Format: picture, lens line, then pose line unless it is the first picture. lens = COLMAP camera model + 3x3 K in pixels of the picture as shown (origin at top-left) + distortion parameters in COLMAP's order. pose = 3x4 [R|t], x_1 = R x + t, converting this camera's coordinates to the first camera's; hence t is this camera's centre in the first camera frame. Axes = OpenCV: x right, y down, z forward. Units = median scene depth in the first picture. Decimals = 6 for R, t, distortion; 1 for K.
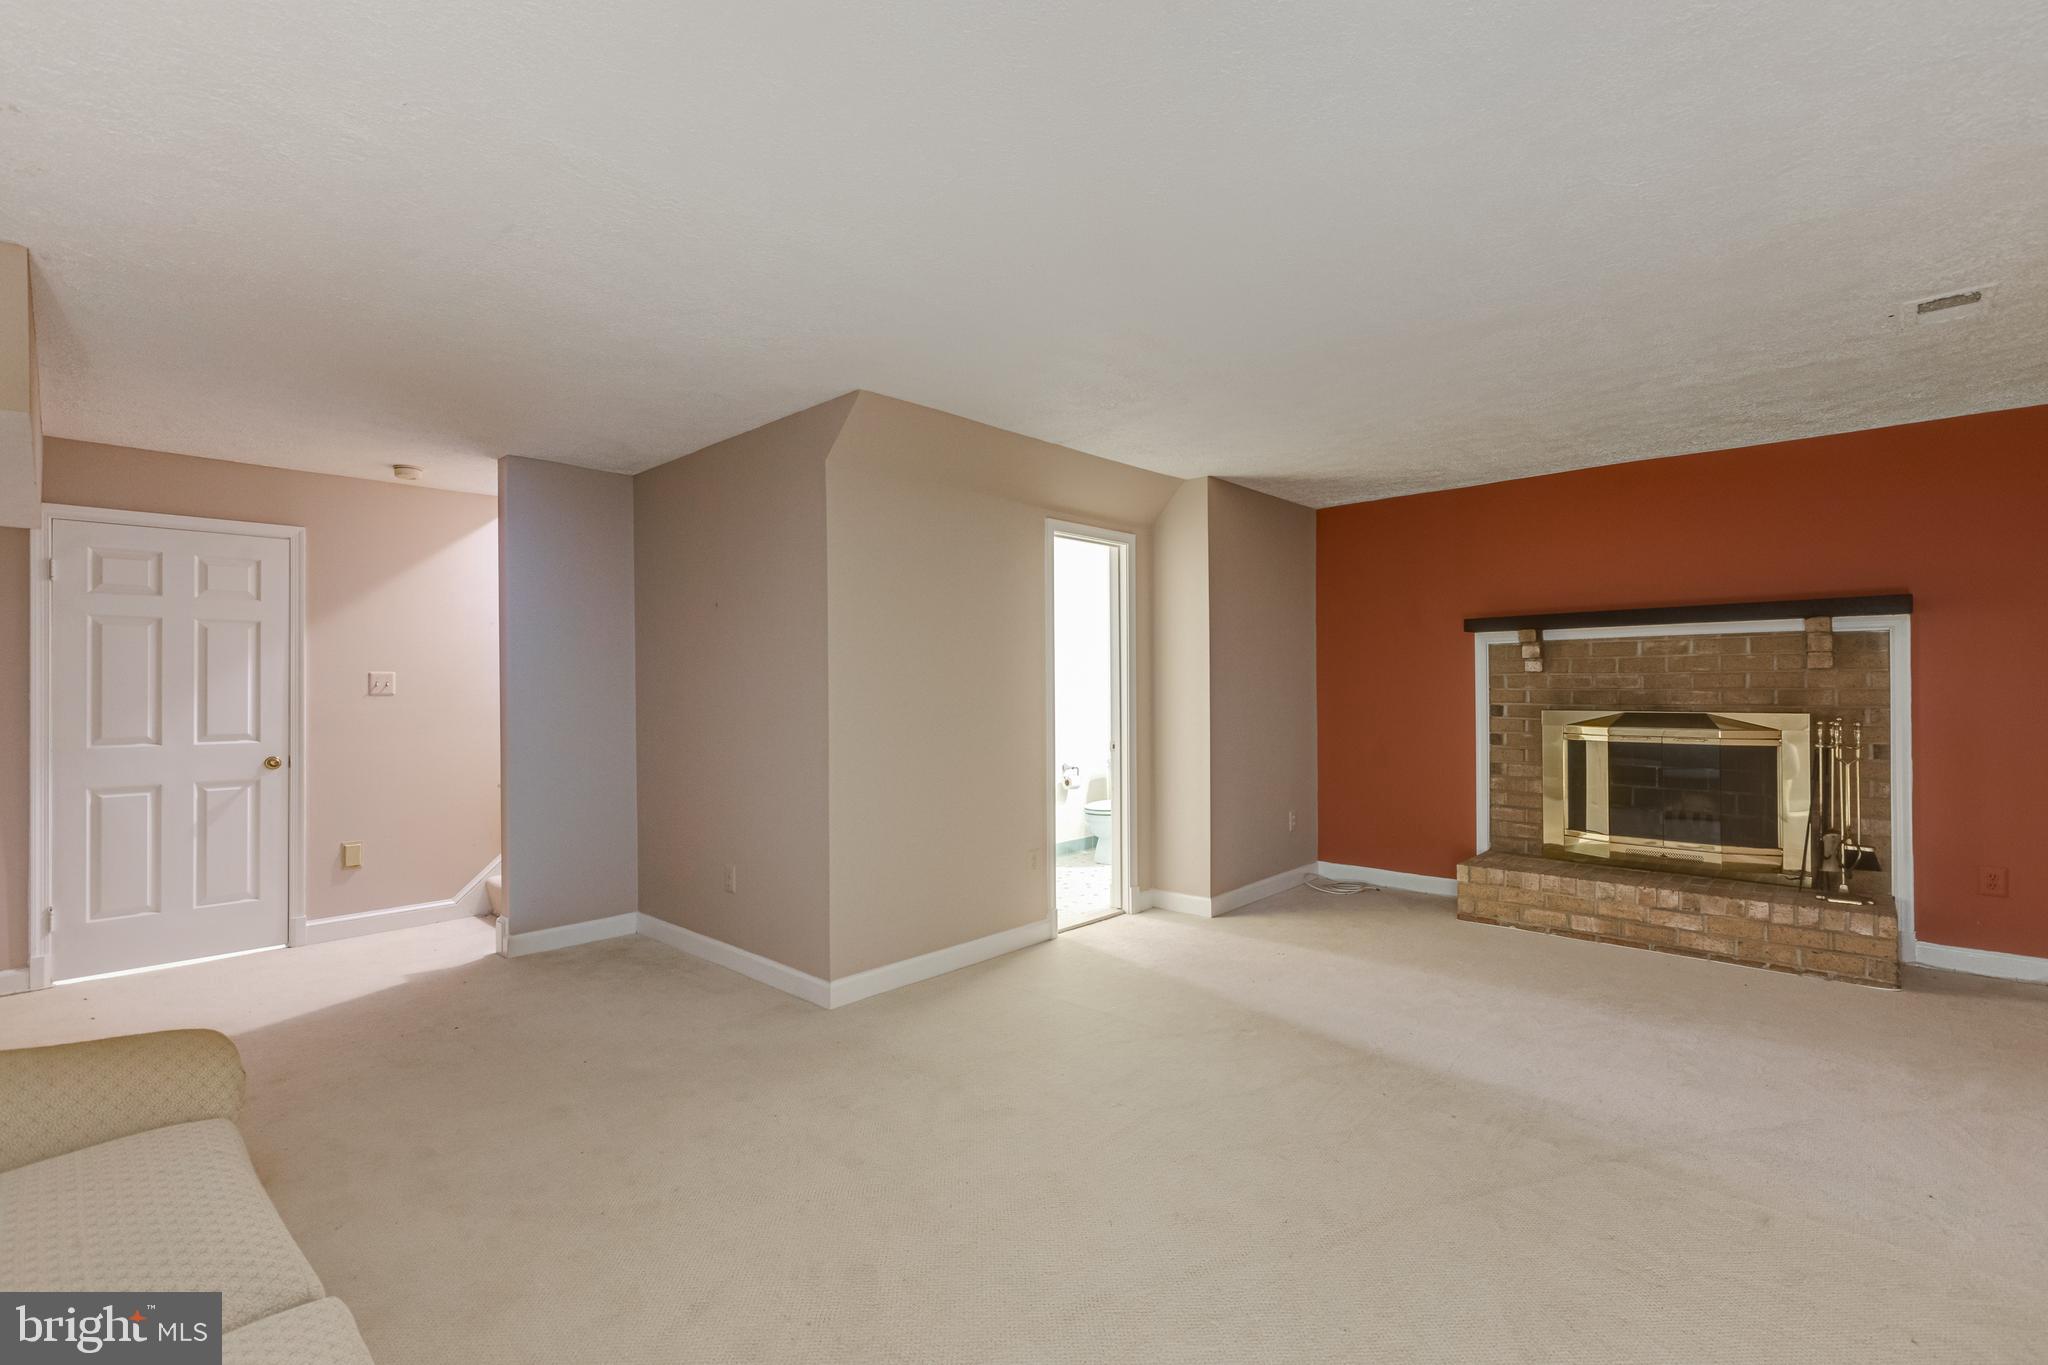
lens RADIAL K [[918.5, 0, 1030.1], [0, 918.5, 679.9], [0, 0, 1]] dist [0.006630, -0.001544]
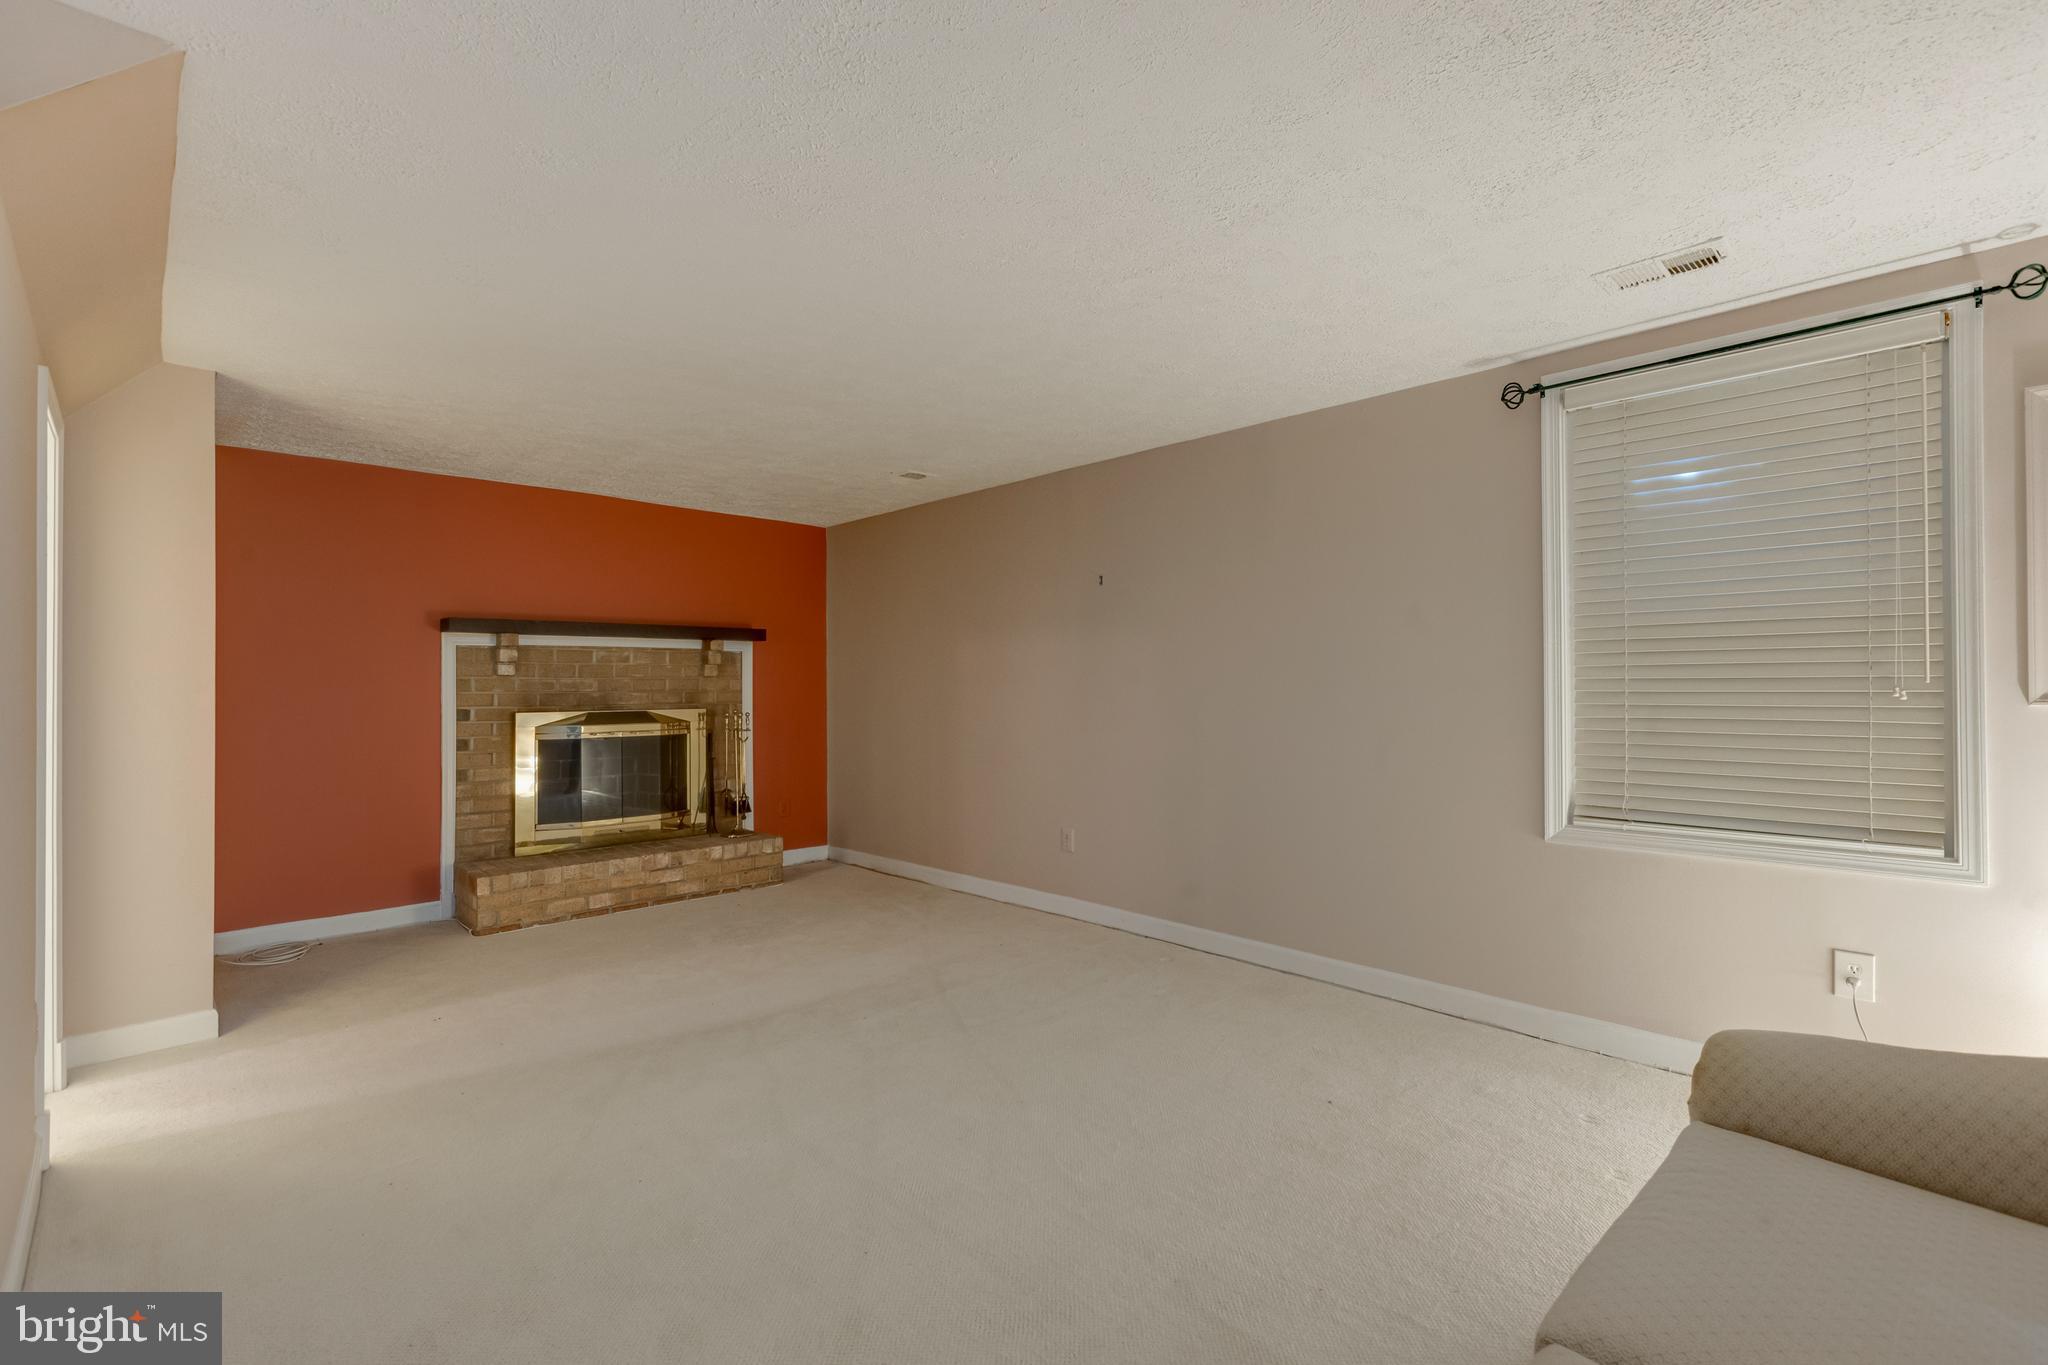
lens RADIAL K [[918.5, 0, 1030.5], [0, 918.5, 684.0], [0, 0, 1]] dist [0.006630, -0.001544]
pose [[0.043432, 0.008153, 0.999023, -0.472297], [-0.000839, 0.999967, -0.008124, 0.009339], [-0.999056, -0.000485, 0.043437, 0.408740]]
